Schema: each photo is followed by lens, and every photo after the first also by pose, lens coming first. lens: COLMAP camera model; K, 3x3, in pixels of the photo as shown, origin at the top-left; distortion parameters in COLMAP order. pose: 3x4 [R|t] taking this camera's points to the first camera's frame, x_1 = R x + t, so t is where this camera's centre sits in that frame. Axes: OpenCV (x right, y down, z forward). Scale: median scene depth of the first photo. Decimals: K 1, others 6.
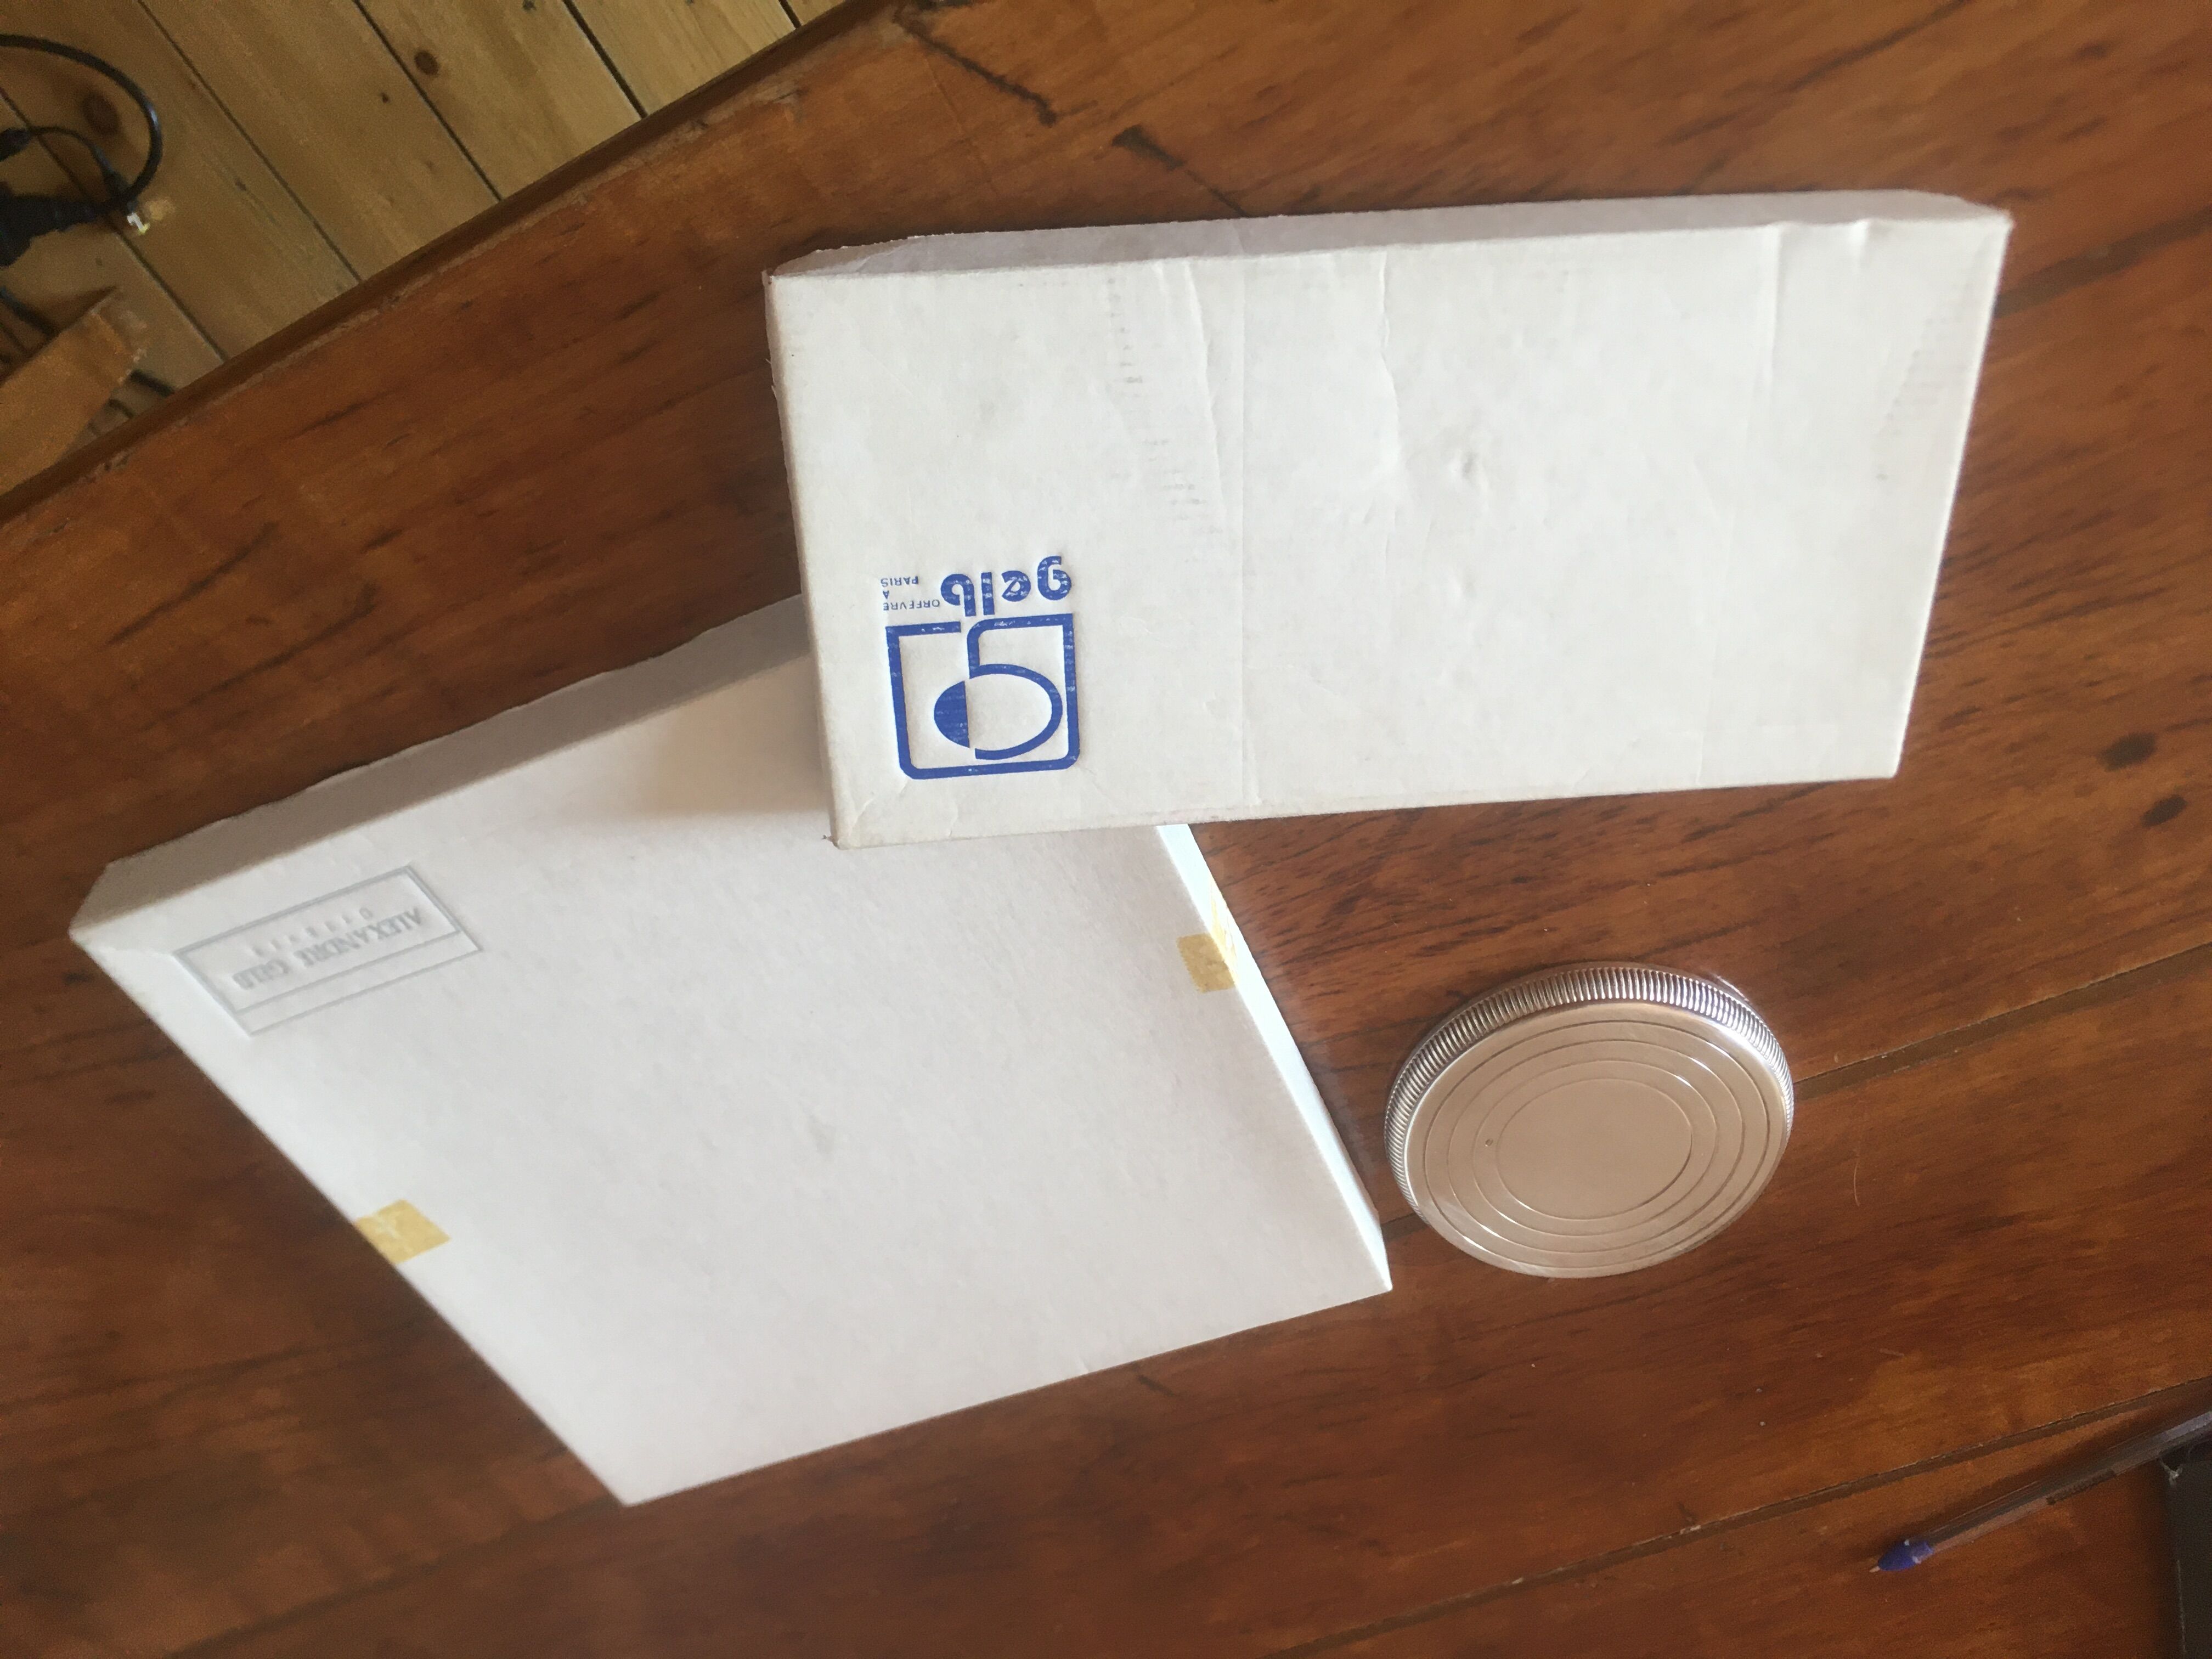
lens RADIAL K [[1874.4, 0, 1104.6], [0, 1874.4, 828.9], [0, 0, 1]] dist [0.065355, -0.094704]
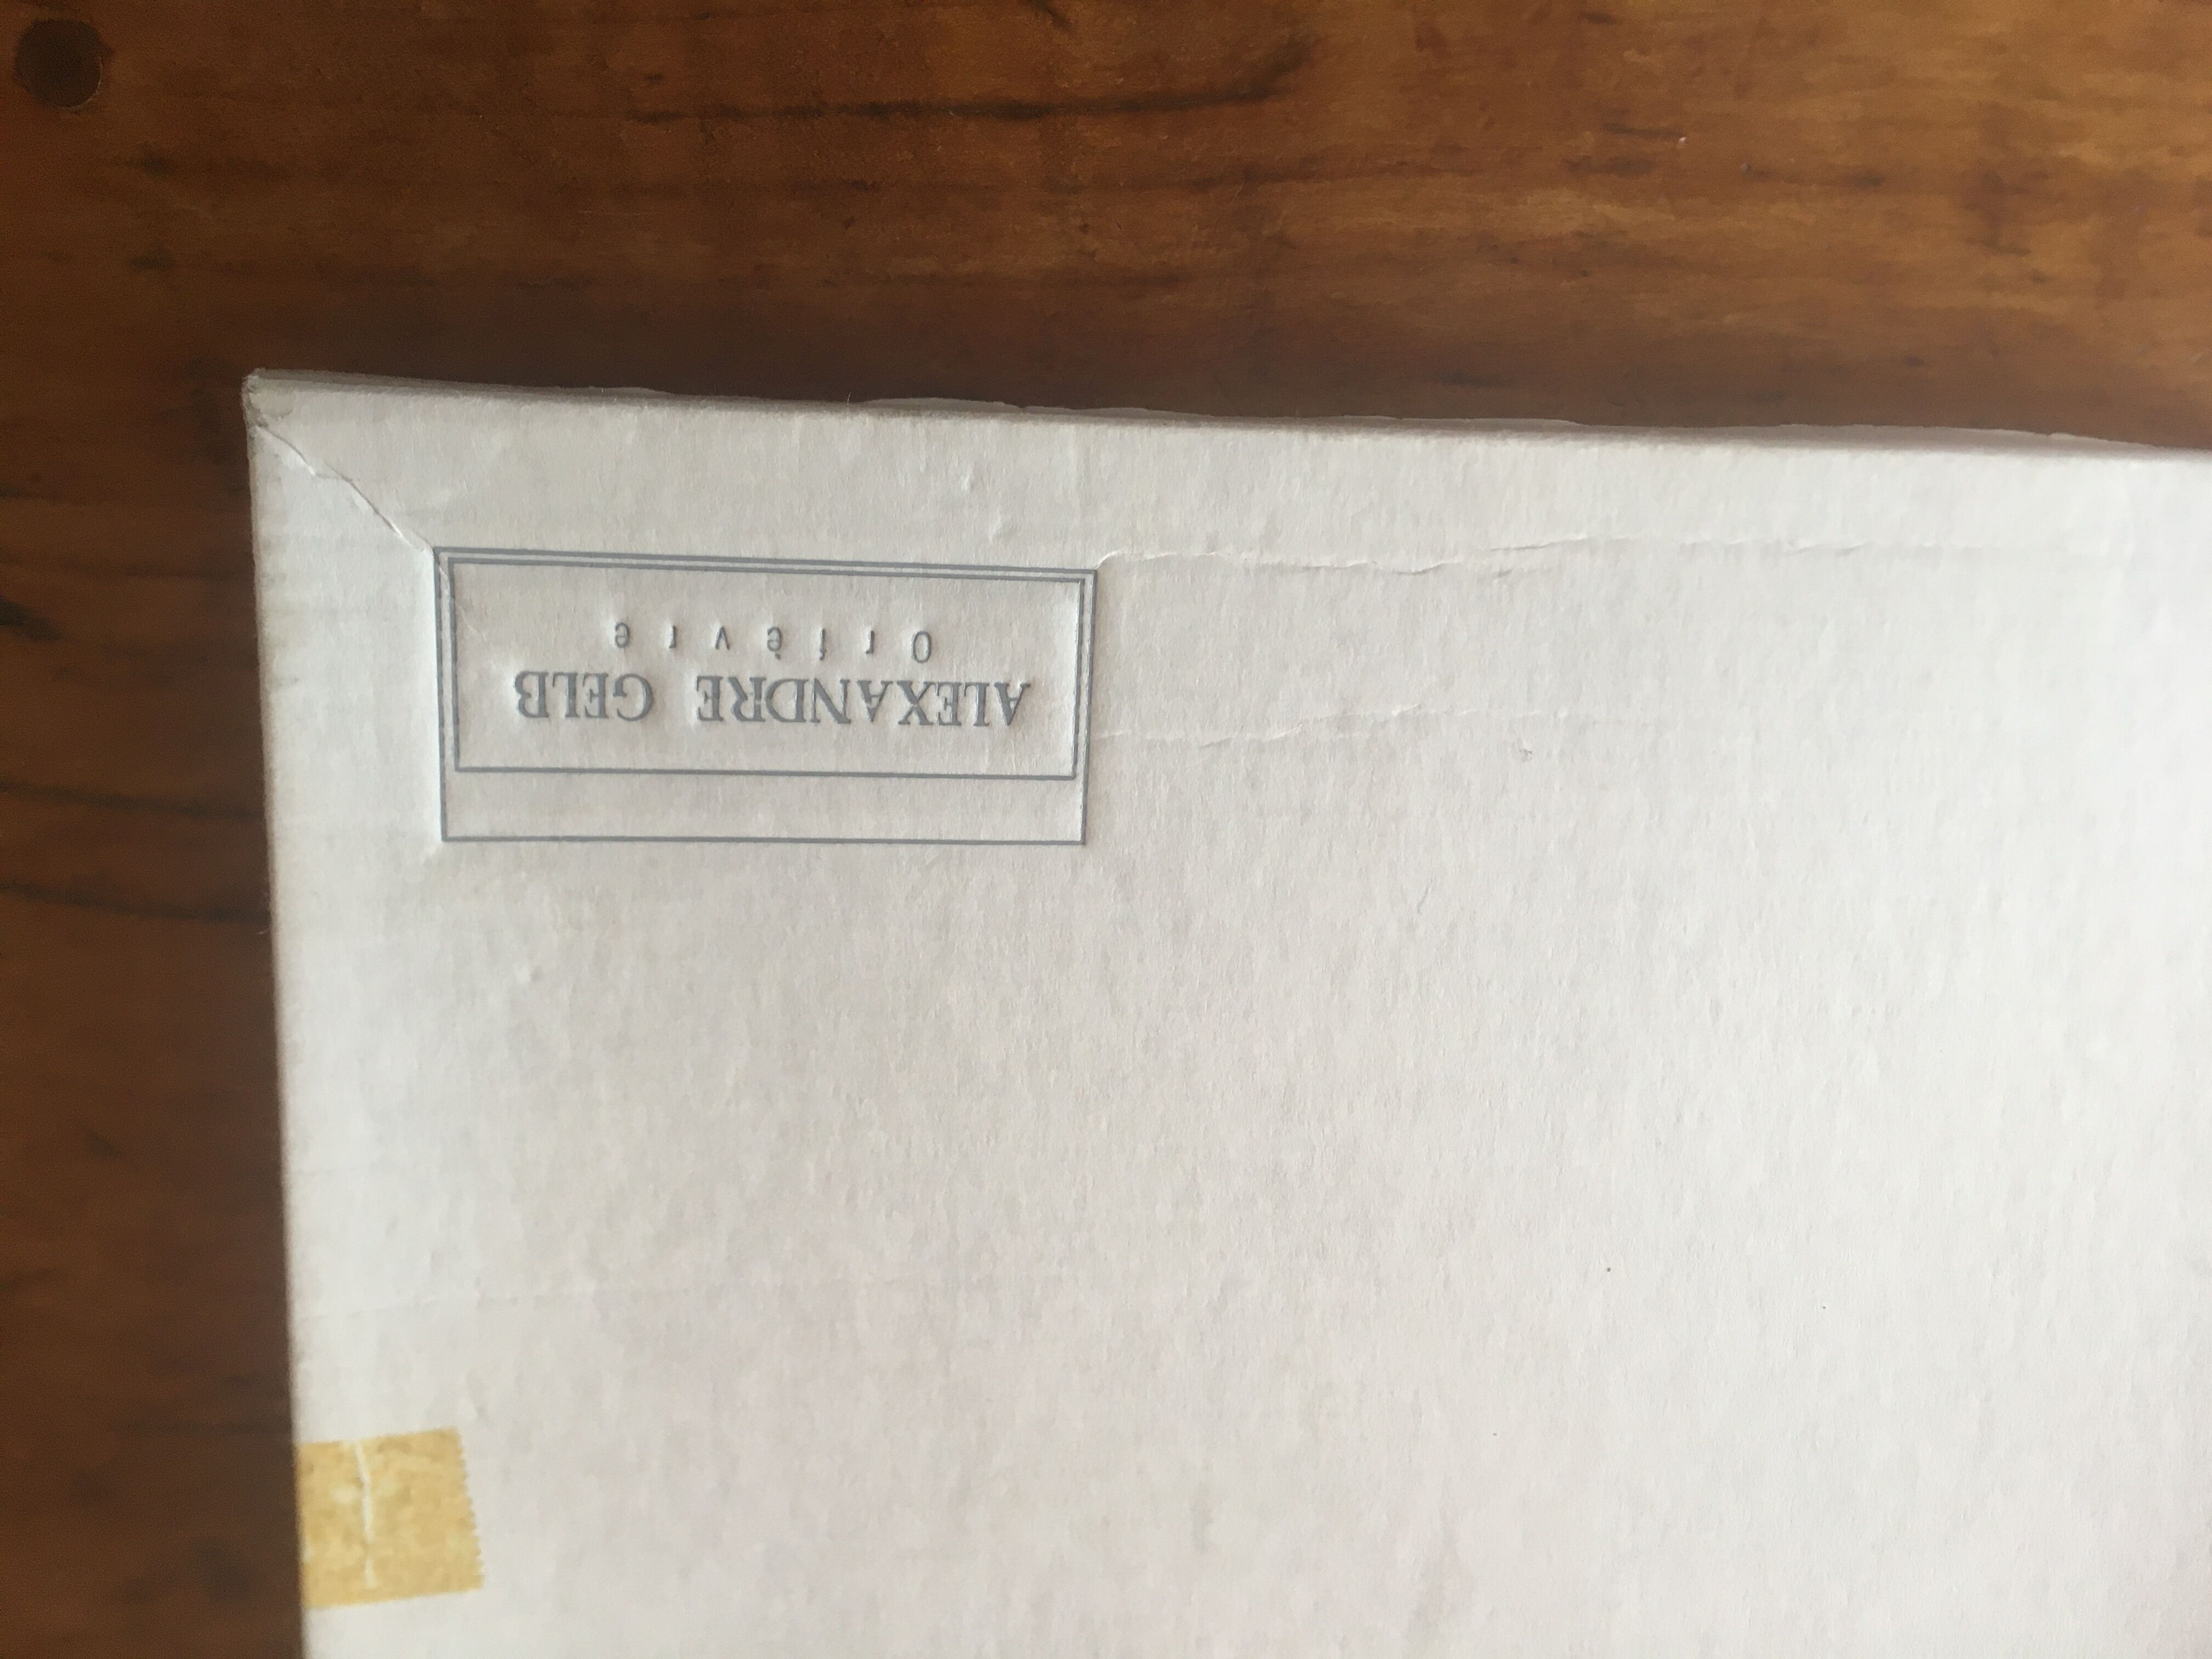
lens RADIAL K [[1874.4, 0, 1110.6], [0, 1874.4, 834.2], [0, 0, 1]] dist [0.065355, -0.094704]
pose [[0.902371, 0.392878, 0.177127, -0.407389], [-0.260707, 0.824916, -0.501543, 0.285580], [-0.343160, 0.406399, 0.846806, 0.624777]]
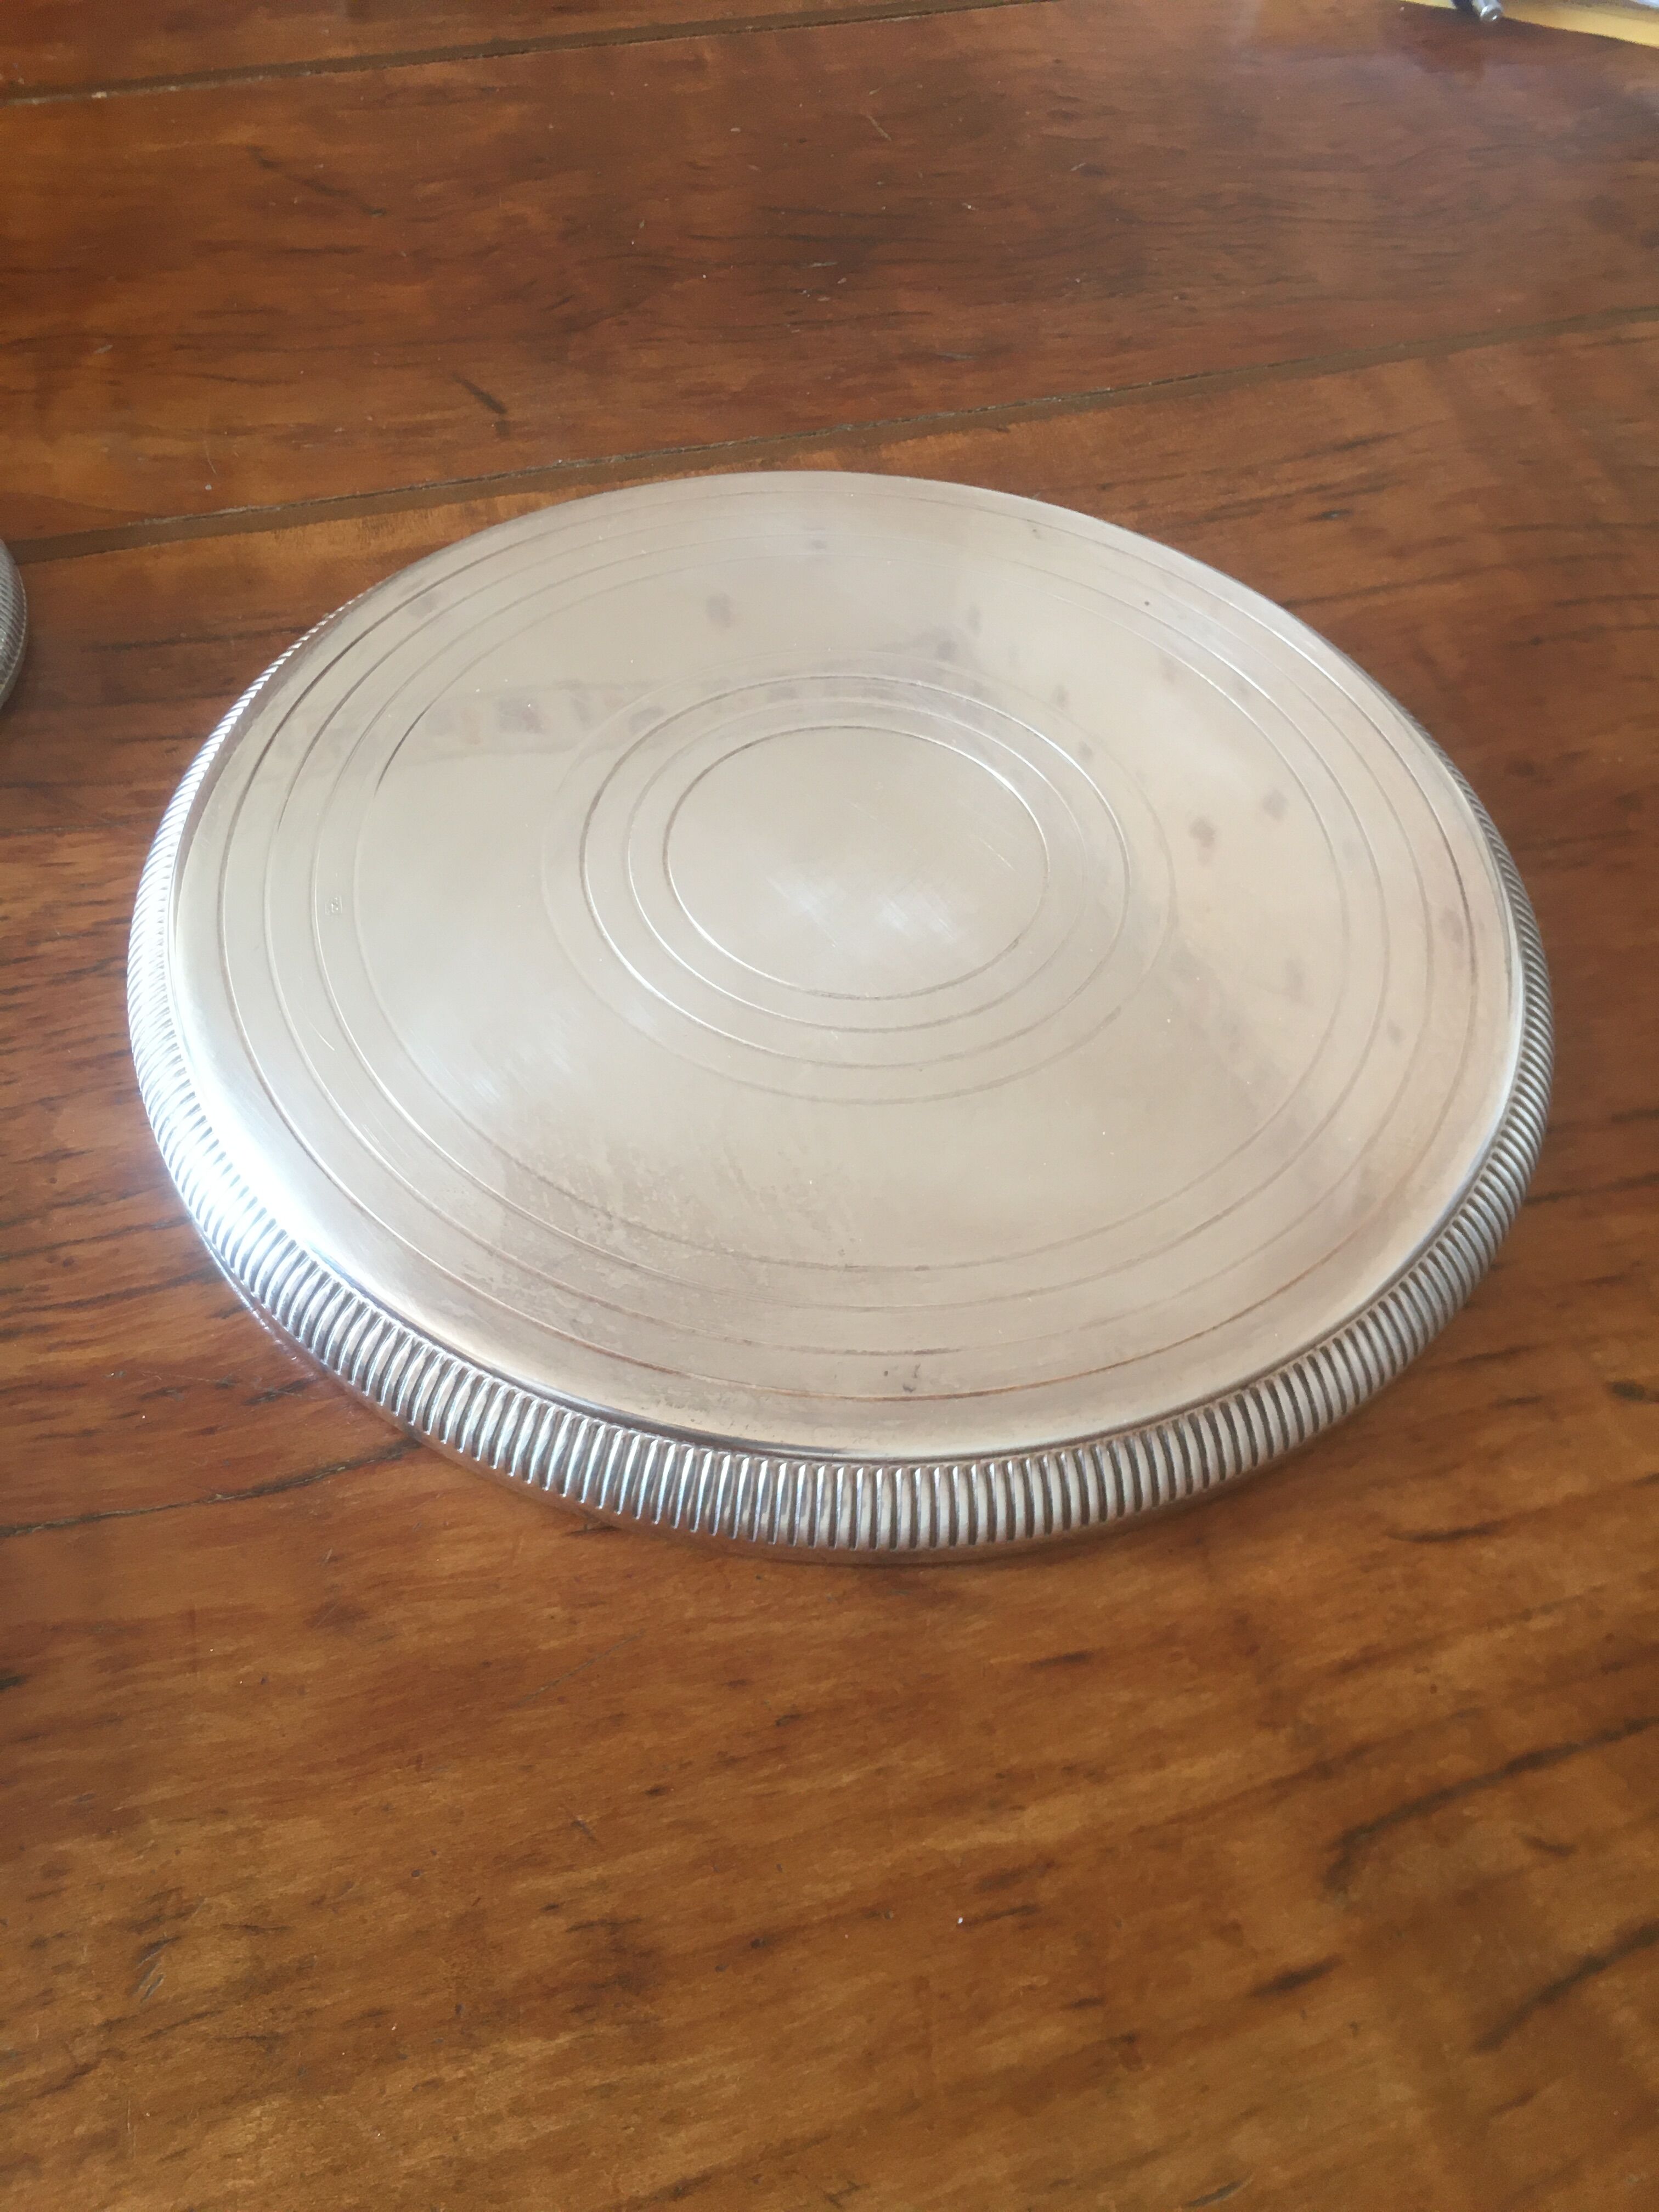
lens RADIAL K [[1874.4, 0, 824.2], [0, 1874.4, 1100.0], [0, 0, 1]] dist [0.065355, -0.094704]
pose [[-0.986961, -0.157251, 0.034358, -0.207265], [0.158138, -0.987105, 0.024833, 0.054801], [0.030009, 0.029943, 0.999101, 0.404373]]
